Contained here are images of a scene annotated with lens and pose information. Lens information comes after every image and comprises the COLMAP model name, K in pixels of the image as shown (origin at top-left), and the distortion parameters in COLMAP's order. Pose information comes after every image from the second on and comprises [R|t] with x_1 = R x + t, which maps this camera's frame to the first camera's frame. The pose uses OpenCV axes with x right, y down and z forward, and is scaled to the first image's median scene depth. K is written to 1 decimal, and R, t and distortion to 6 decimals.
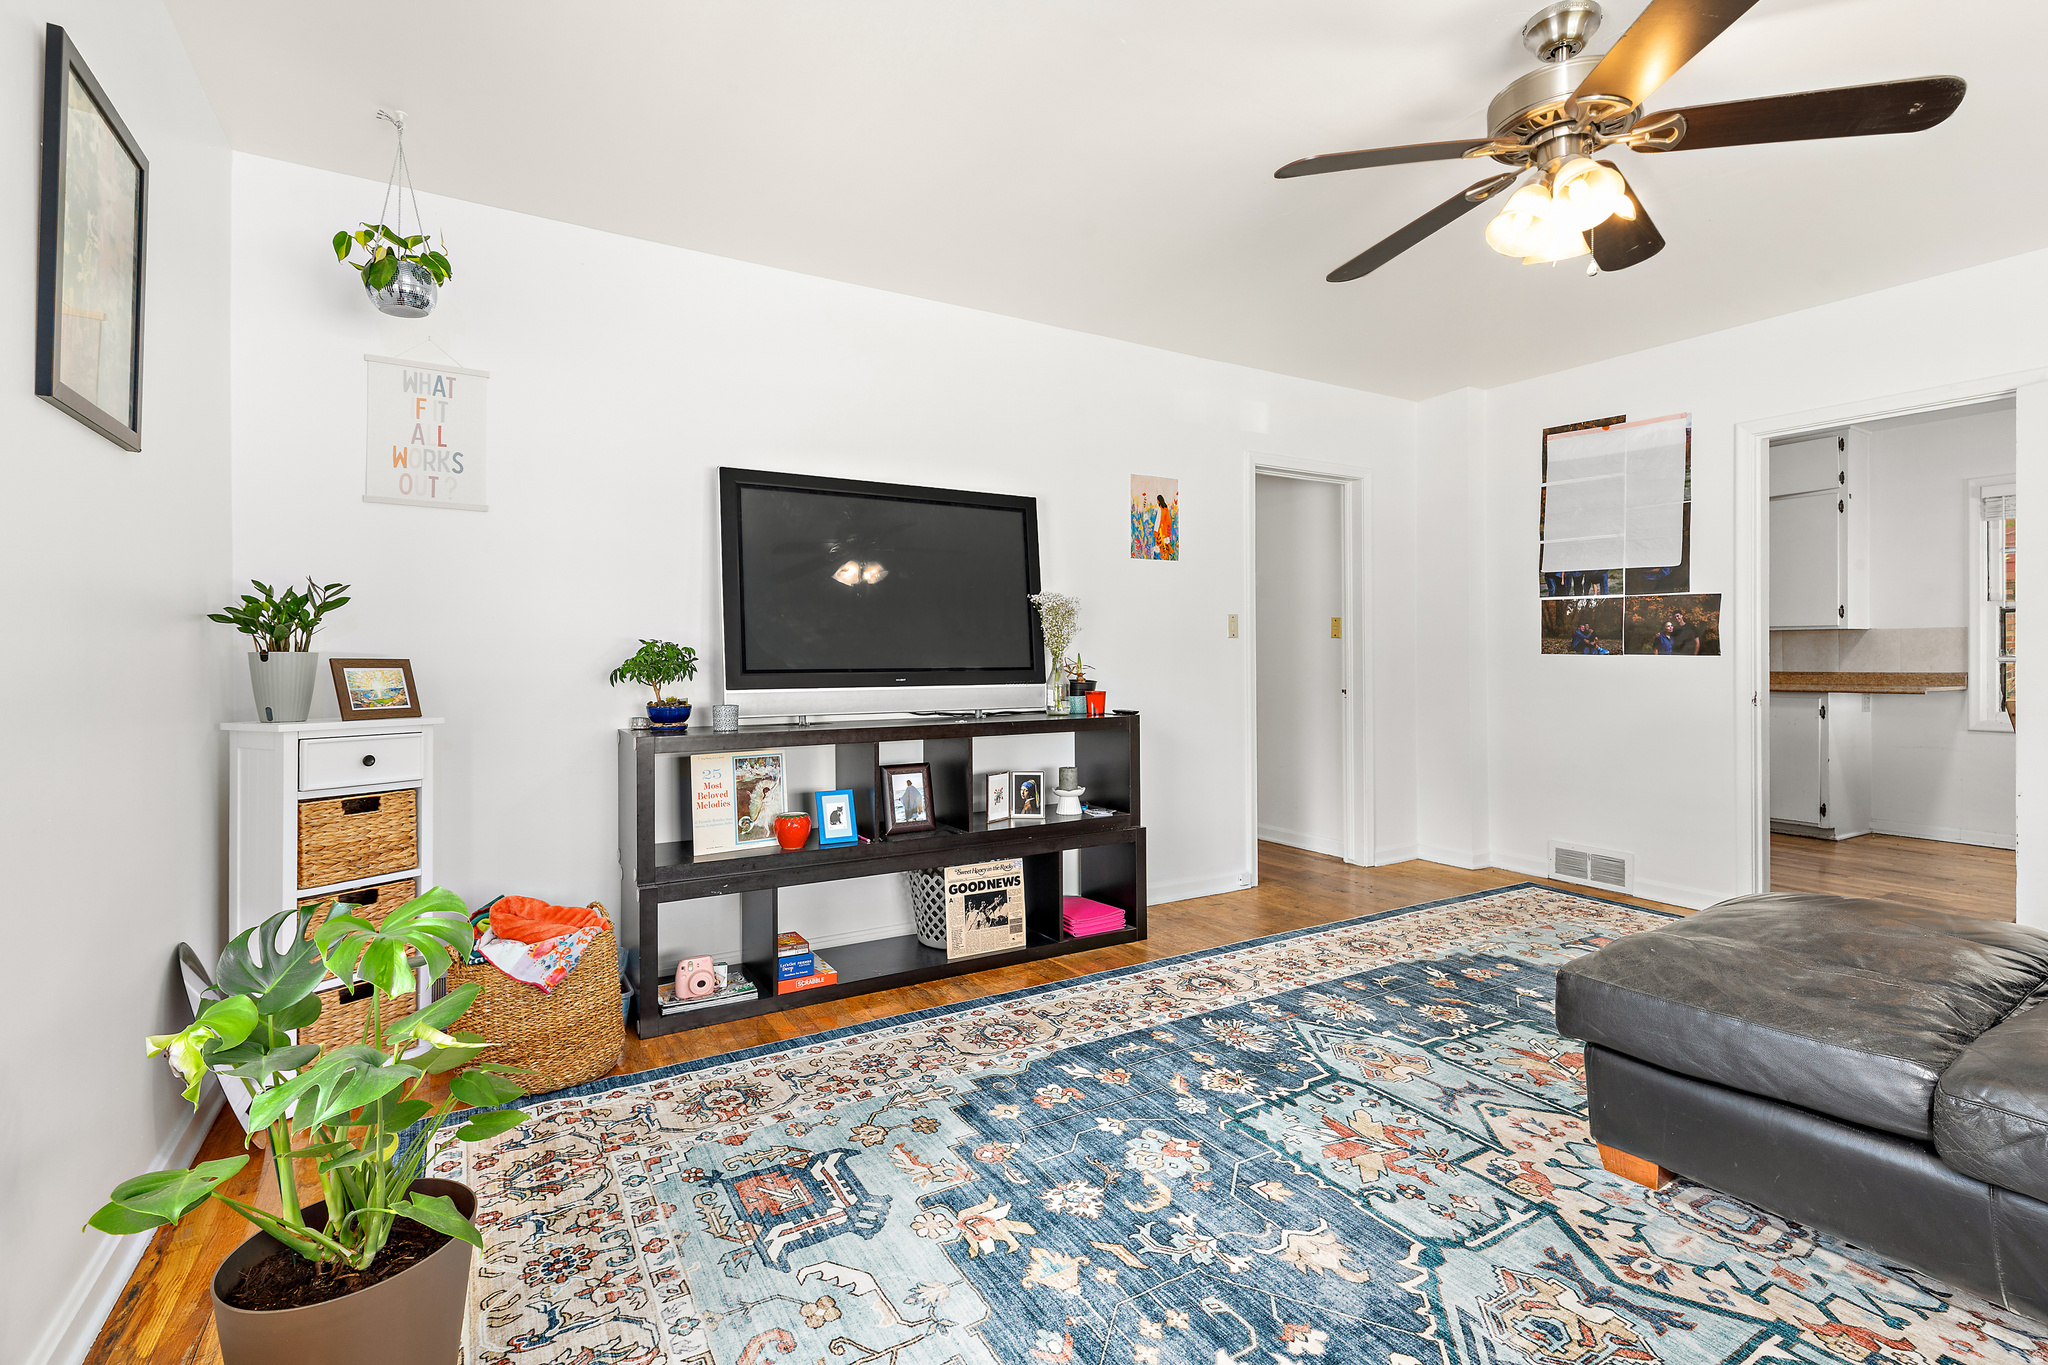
lens RADIAL K [[946.3, 0, 1031.5], [0, 946.3, 679.6], [0, 0, 1]] dist [0.005625, -0.000102]
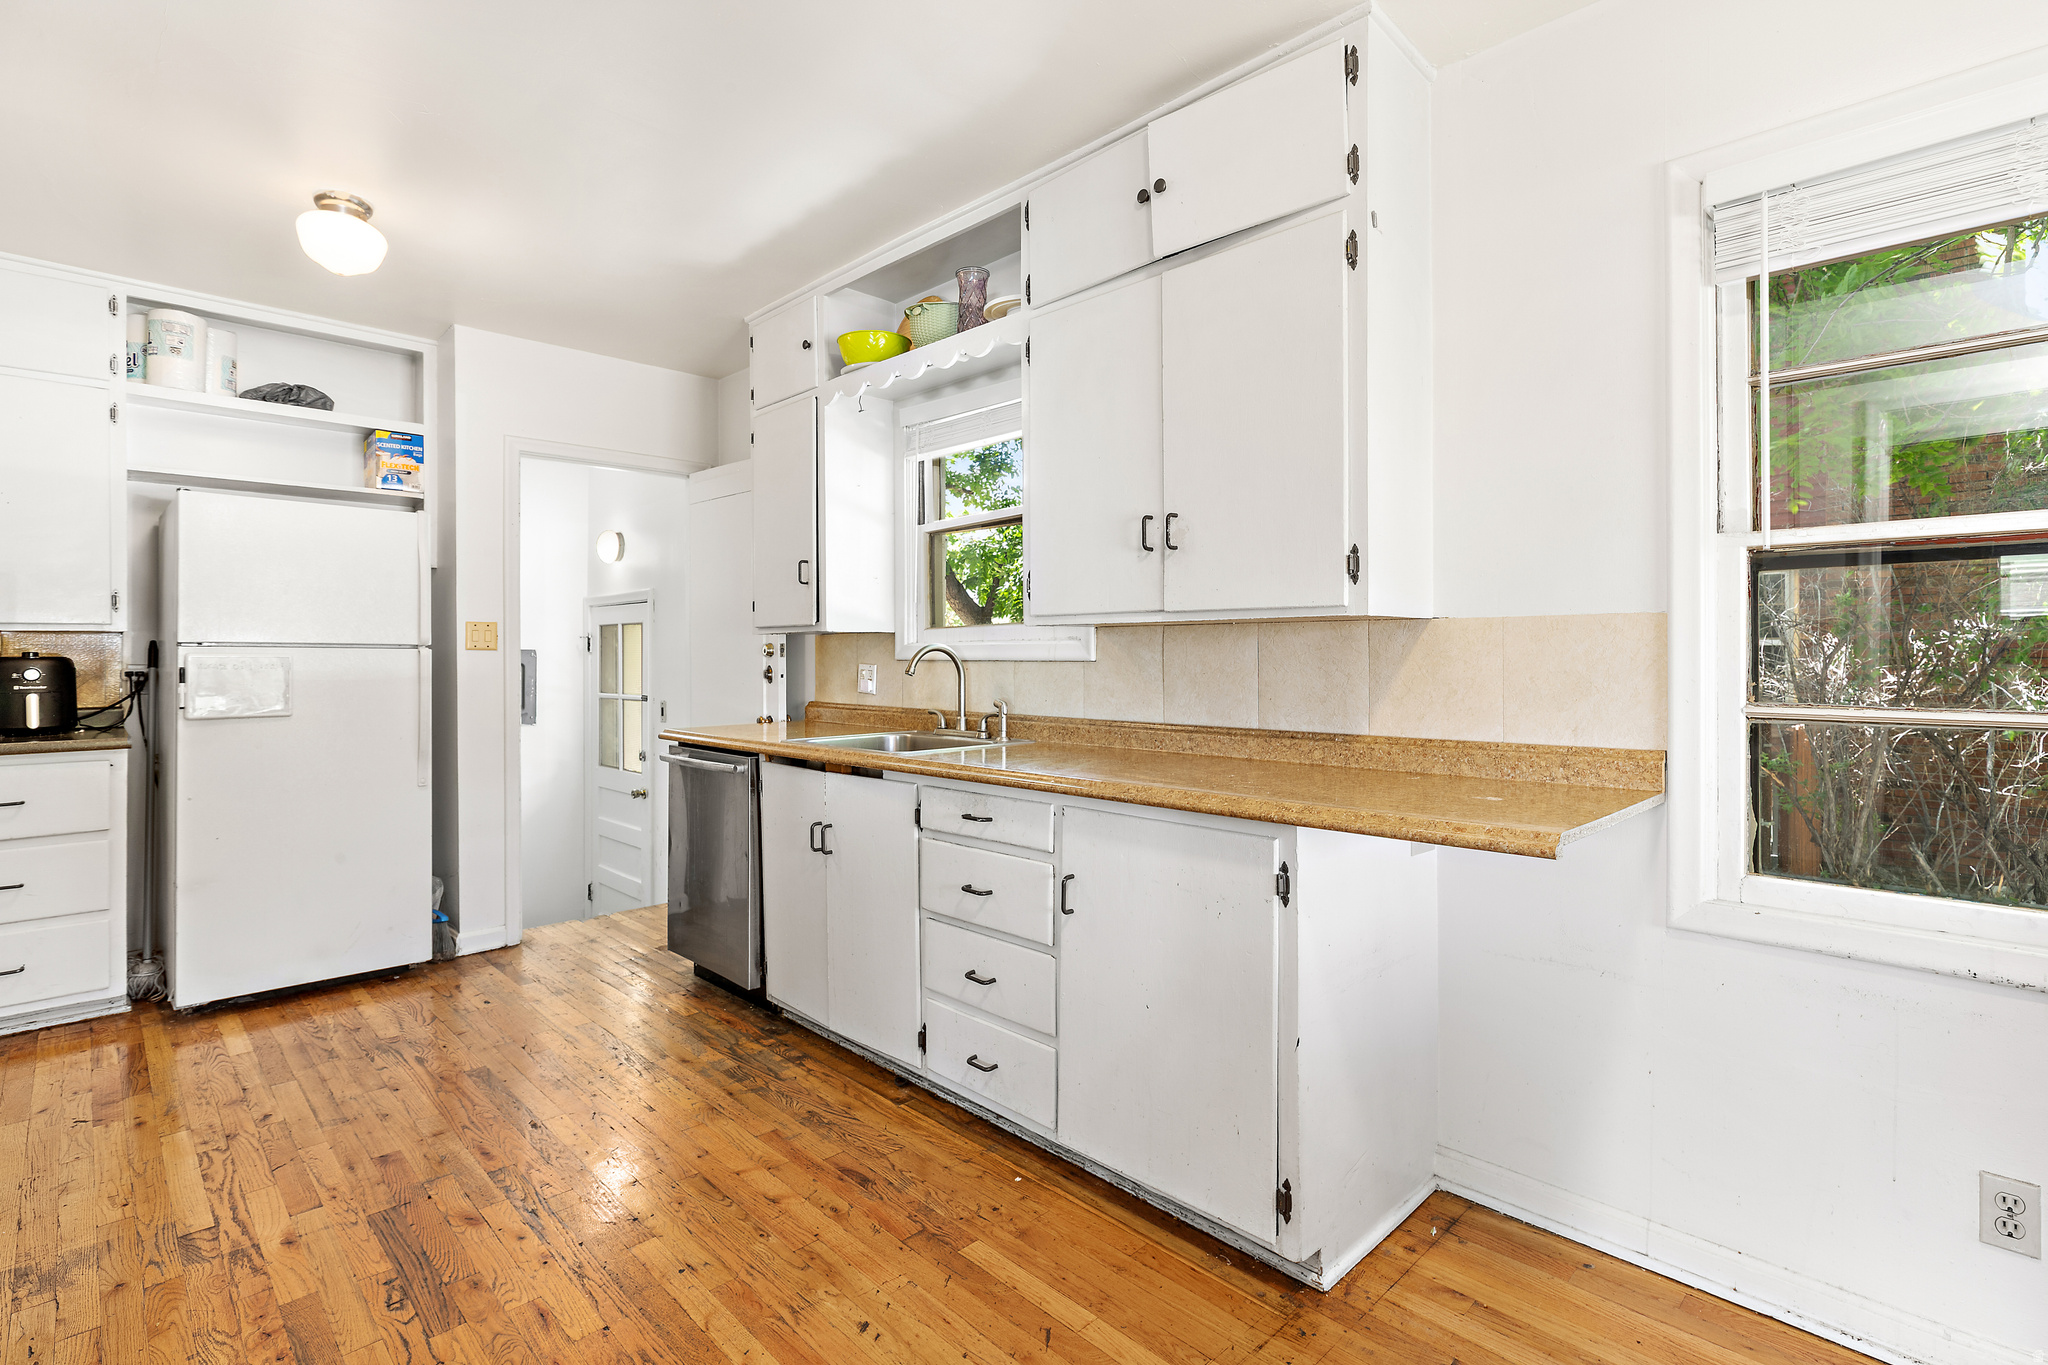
lens RADIAL K [[960.3, 0, 1025.6], [0, 960.3, 681.2], [0, 0, 1]] dist [0.000134, 0.000261]
pose [[0.972553, -0.007311, 0.232565, 0.661027], [0.005665, 0.999954, 0.007745, -0.033563], [-0.232611, -0.006215, 0.972550, 0.696930]]
